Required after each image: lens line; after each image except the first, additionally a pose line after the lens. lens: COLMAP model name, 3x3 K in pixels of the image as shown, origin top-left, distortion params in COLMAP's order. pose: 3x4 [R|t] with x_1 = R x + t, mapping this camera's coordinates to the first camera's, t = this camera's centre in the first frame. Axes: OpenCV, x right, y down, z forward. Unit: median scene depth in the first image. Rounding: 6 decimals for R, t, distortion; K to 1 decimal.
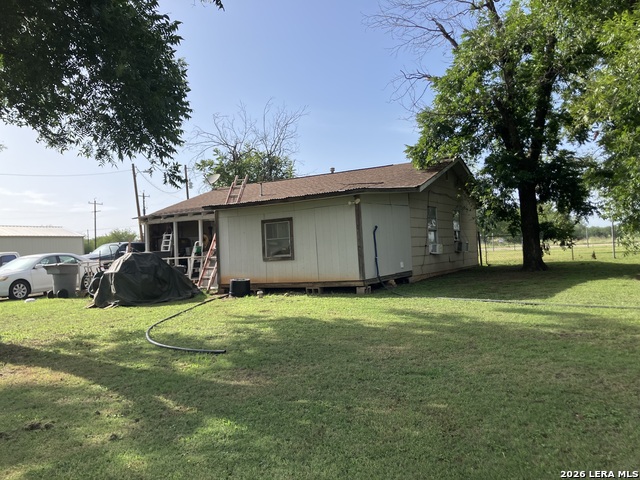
lens RADIAL K [[526.3, 0, 320.0], [0, 526.3, 240.0], [0, 0, 1]] dist [0.027750, 0.000159]
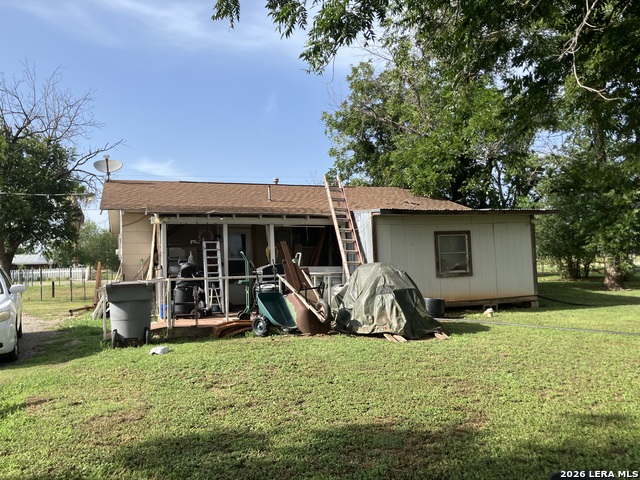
lens RADIAL K [[526.3, 0, 320.0], [0, 526.3, 240.0], [0, 0, 1]] dist [0.027750, 0.000159]
pose [[0.640094, 0.064993, 0.765543, -0.919283], [-0.014206, 0.997246, -0.072785, 0.044750], [-0.768165, 0.035714, 0.639255, 0.583558]]
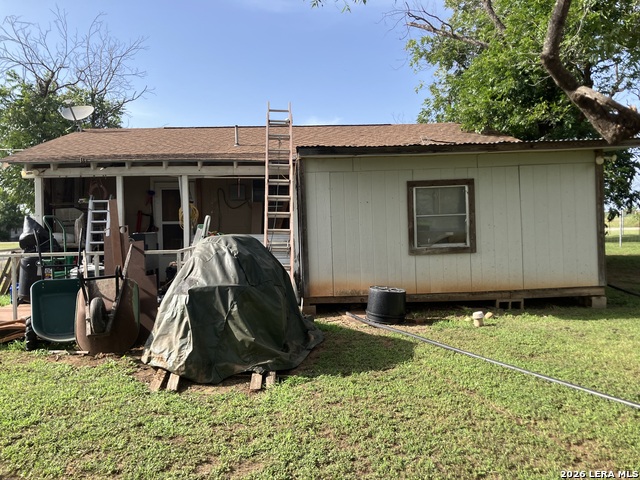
lens RADIAL K [[536.4, 0, 319.2], [0, 536.4, 213.8], [0, 0, 1]] dist [0.010193, 0.003678]
pose [[0.840577, 0.038384, 0.540331, -0.496942], [-0.024938, 0.999171, -0.032184, 0.017780], [-0.541118, 0.013578, 0.840837, 0.577236]]
